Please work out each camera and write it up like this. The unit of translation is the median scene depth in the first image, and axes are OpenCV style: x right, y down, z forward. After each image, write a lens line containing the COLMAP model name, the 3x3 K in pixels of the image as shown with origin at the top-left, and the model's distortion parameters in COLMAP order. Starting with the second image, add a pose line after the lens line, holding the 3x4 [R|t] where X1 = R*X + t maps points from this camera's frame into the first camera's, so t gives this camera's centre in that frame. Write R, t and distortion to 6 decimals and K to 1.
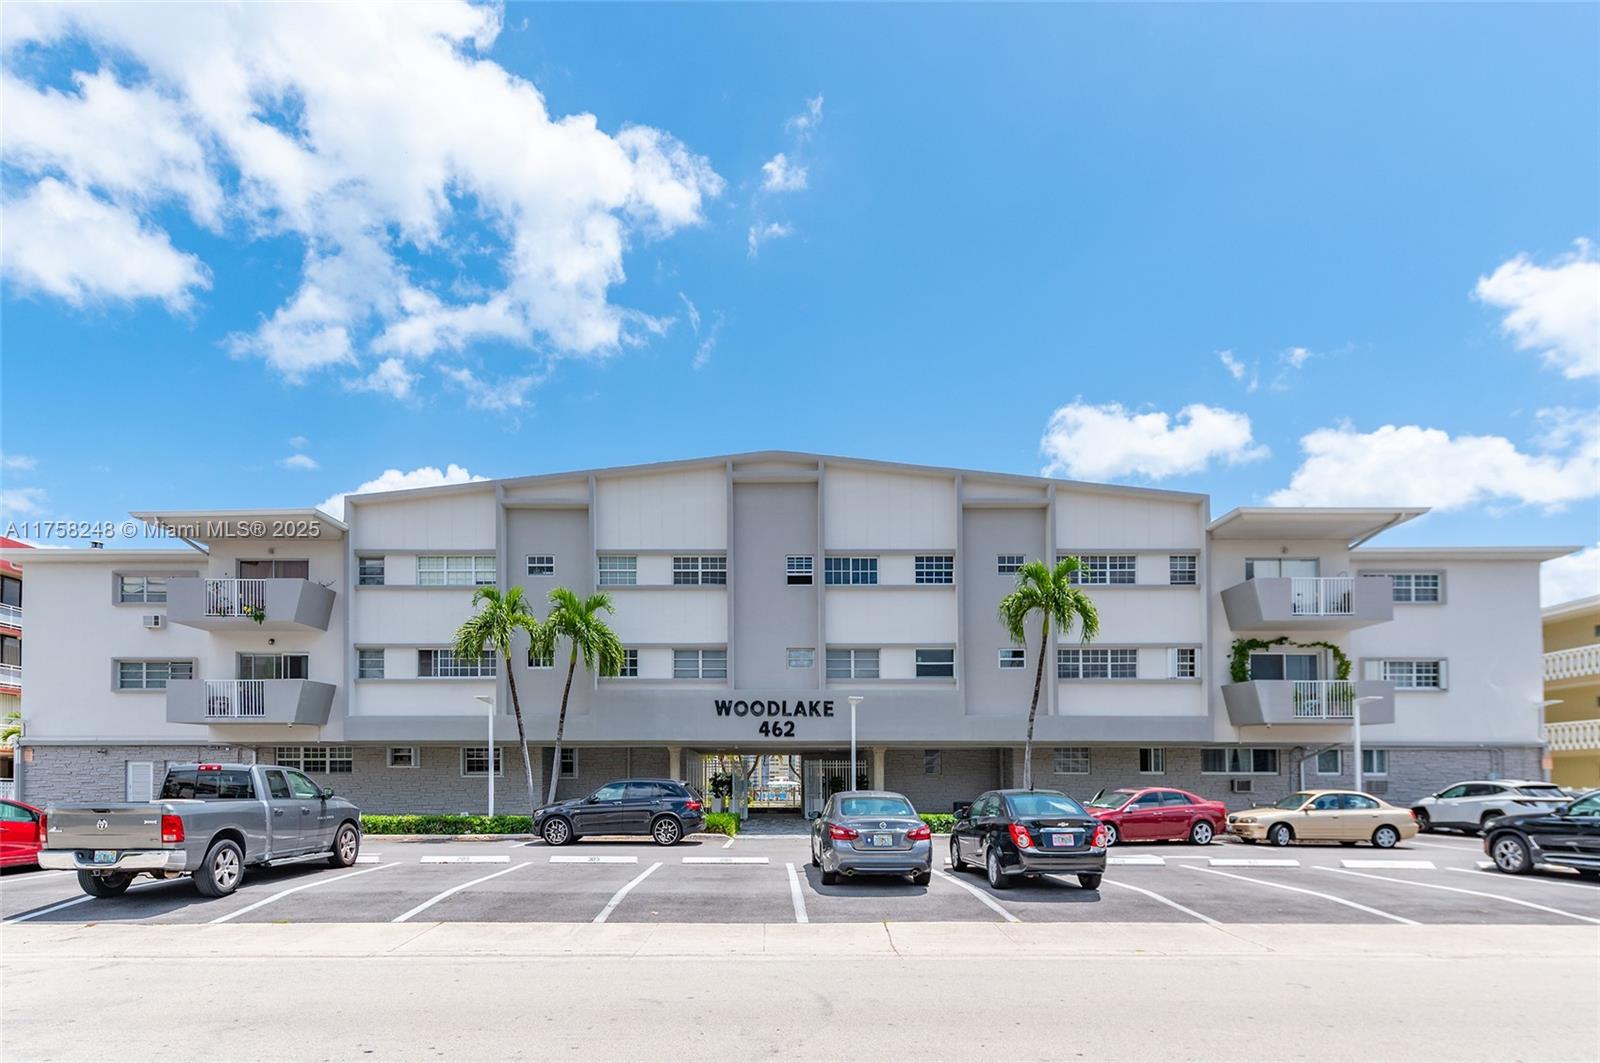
lens RADIAL K [[669.3, 0, 778.7], [0, 669.3, 525.8], [0, 0, 1]] dist [0.014041, -0.000033]
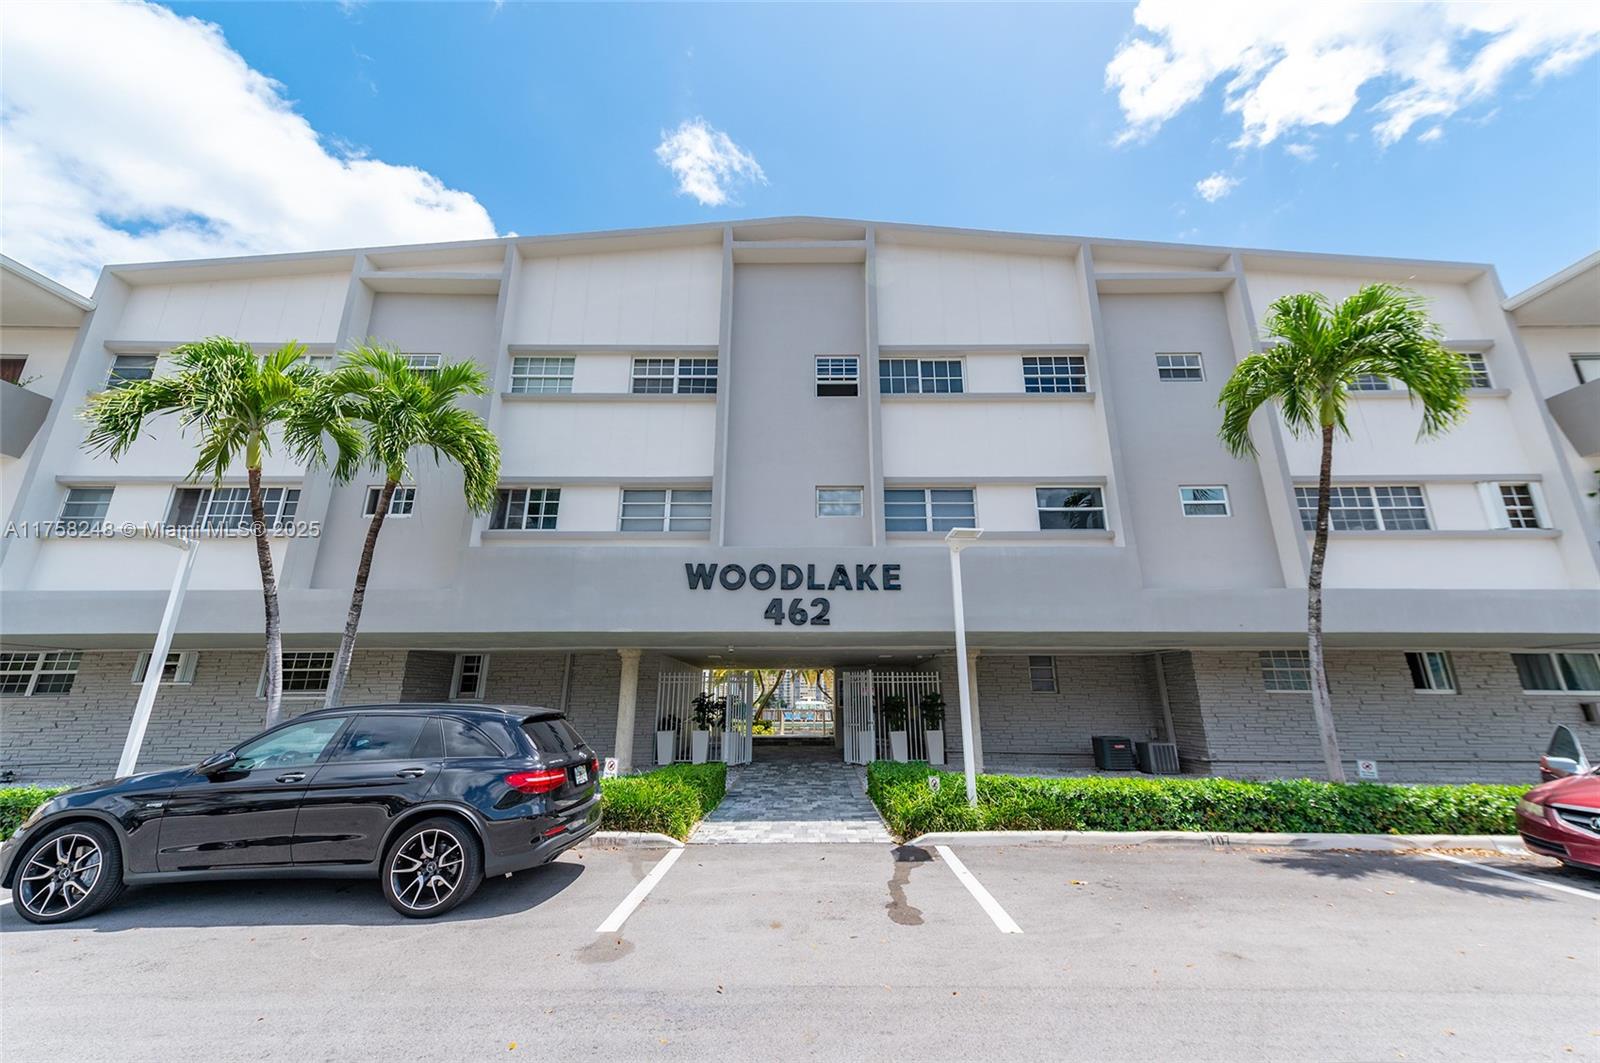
lens RADIAL K [[674.7, 0, 815.9], [0, 674.7, 530.7], [0, 0, 1]] dist [0.028943, -0.000233]
pose [[0.999917, 0.001935, 0.012748, 0.004486], [-0.003408, 0.993172, 0.116613, 0.152558], [-0.012436, -0.116647, 0.993096, 0.407122]]
